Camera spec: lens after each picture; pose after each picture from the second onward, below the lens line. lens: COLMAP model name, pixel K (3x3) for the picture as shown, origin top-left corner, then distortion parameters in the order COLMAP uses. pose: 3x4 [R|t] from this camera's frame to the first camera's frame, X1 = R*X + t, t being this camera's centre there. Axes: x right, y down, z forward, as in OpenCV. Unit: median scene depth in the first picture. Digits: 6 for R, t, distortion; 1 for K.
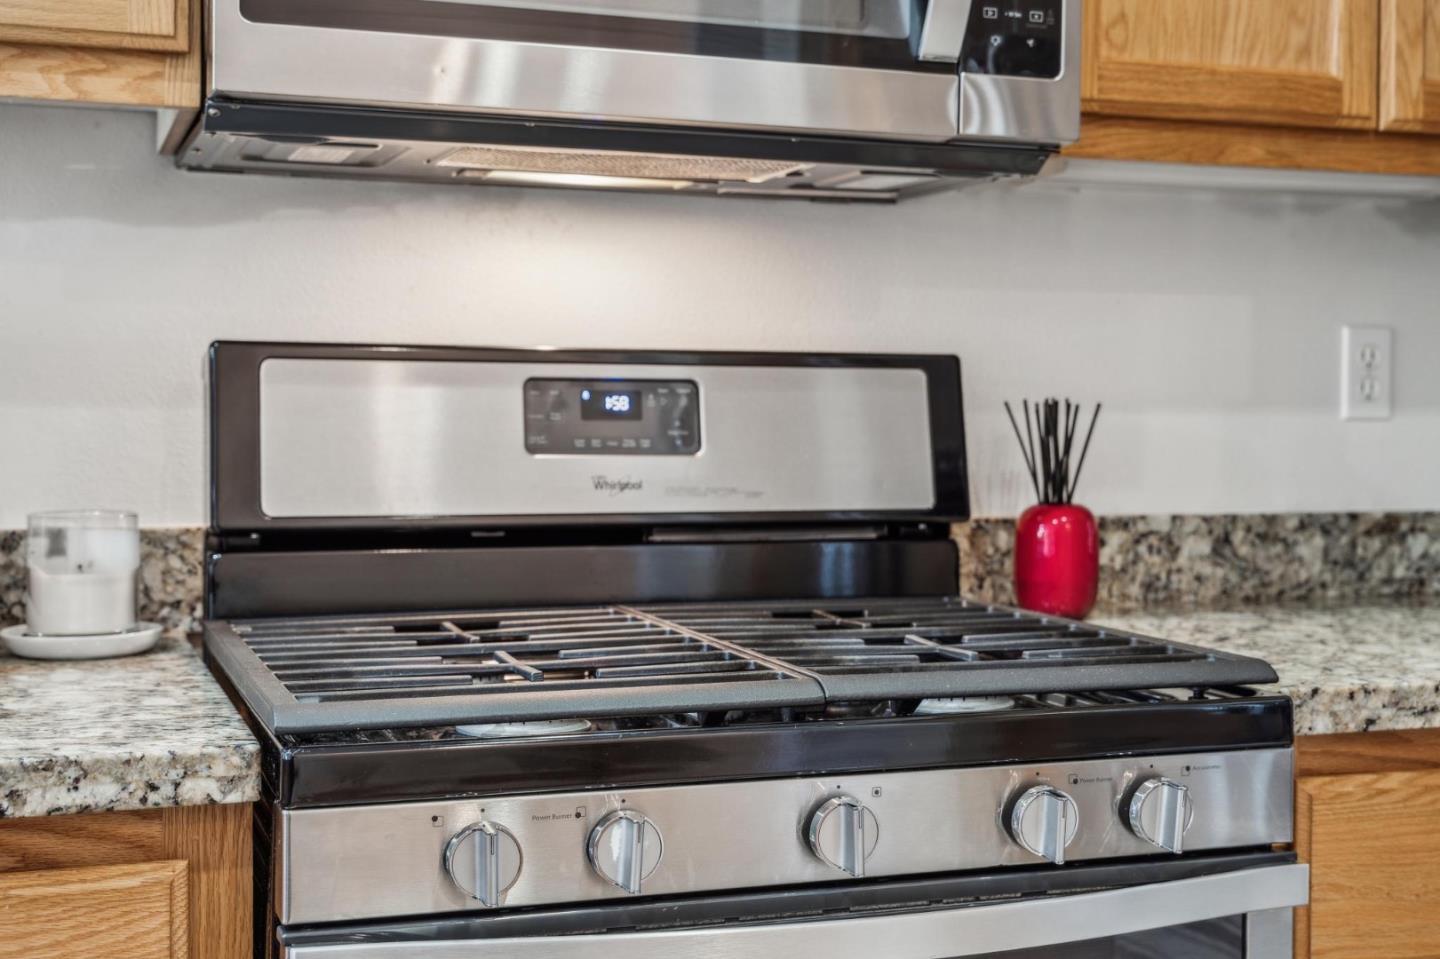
lens RADIAL K [[1906.5, 0, 721.0], [0, 1906.5, 477.1], [0, 0, 1]] dist [-0.044774, 0.000000]
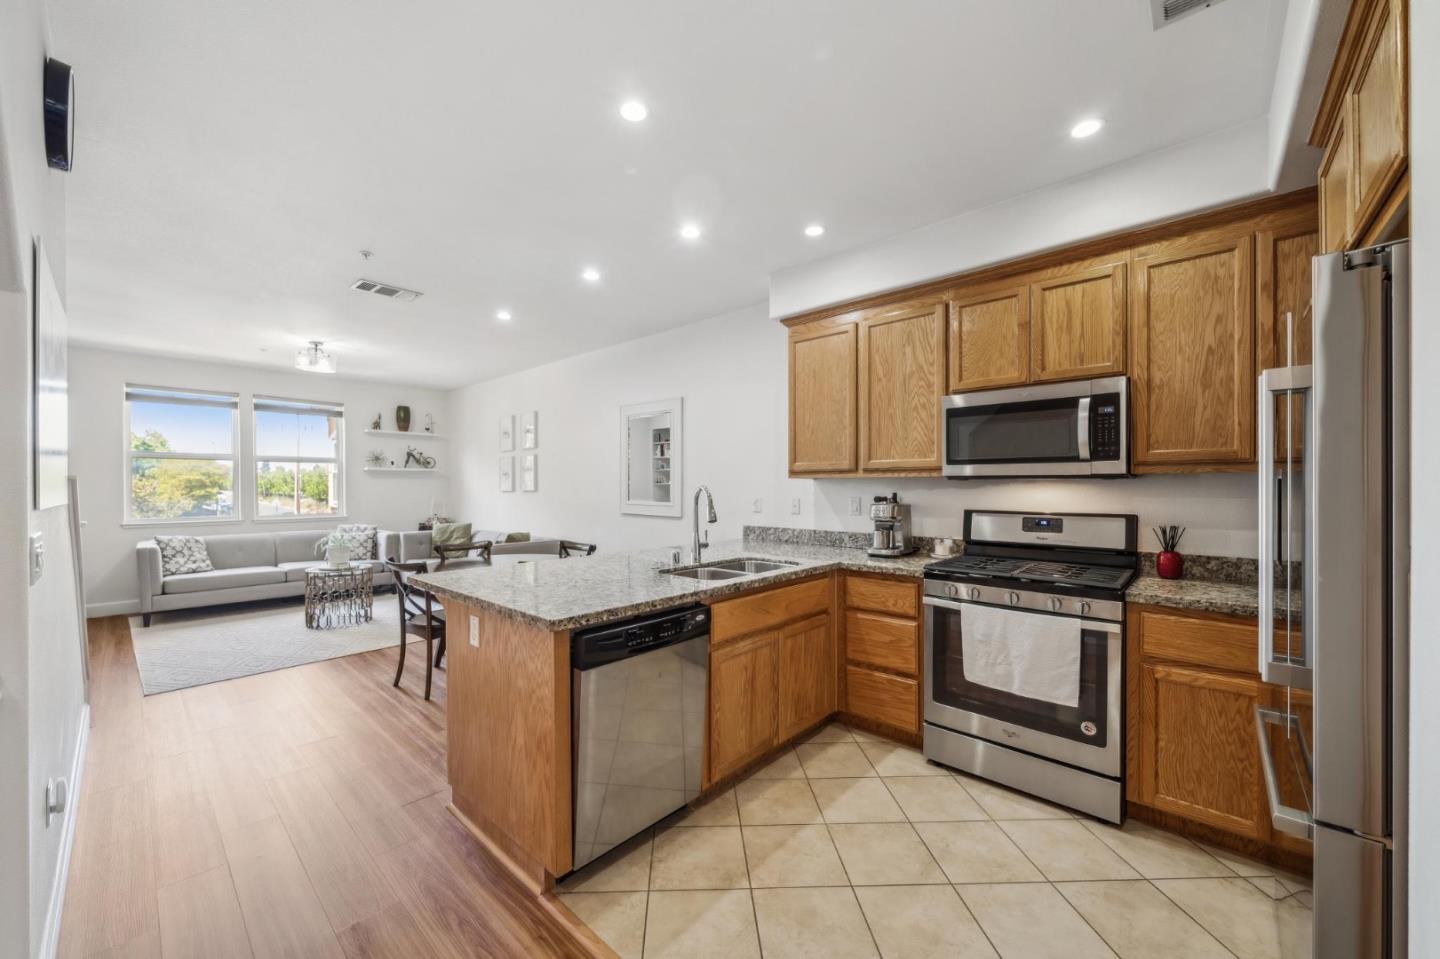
lens RADIAL K [[539.3, 0, 707.6], [0, 539.3, 482.9], [0, 0, 1]] dist [-0.008839, -0.000014]
pose [[0.461021, -0.008416, -0.887349, 0.819123], [-0.031321, 0.999178, -0.025750, -0.079906], [0.886836, 0.039664, 0.460378, -0.497239]]
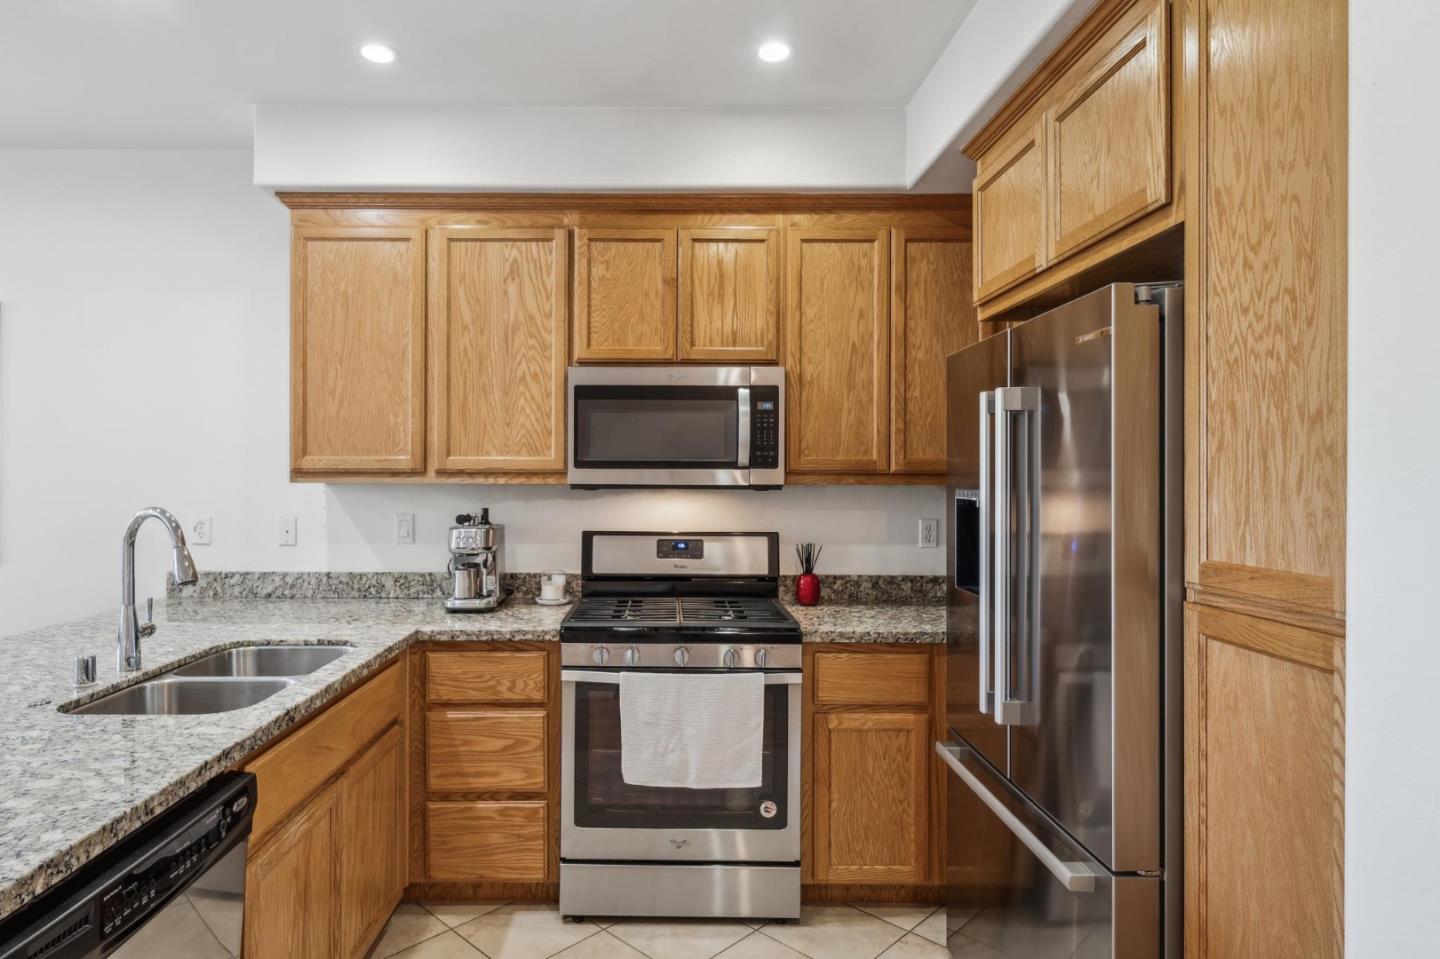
lens RADIAL K [[804.1, 0, 676.3], [0, 804.1, 468.8], [0, 0, 1]] dist [-0.003015, -0.001218]
pose [[0.941837, -0.003415, -0.336053, 0.492525], [-0.012971, 0.998834, -0.046501, -0.119321], [0.335819, 0.048155, 0.940695, -0.582243]]
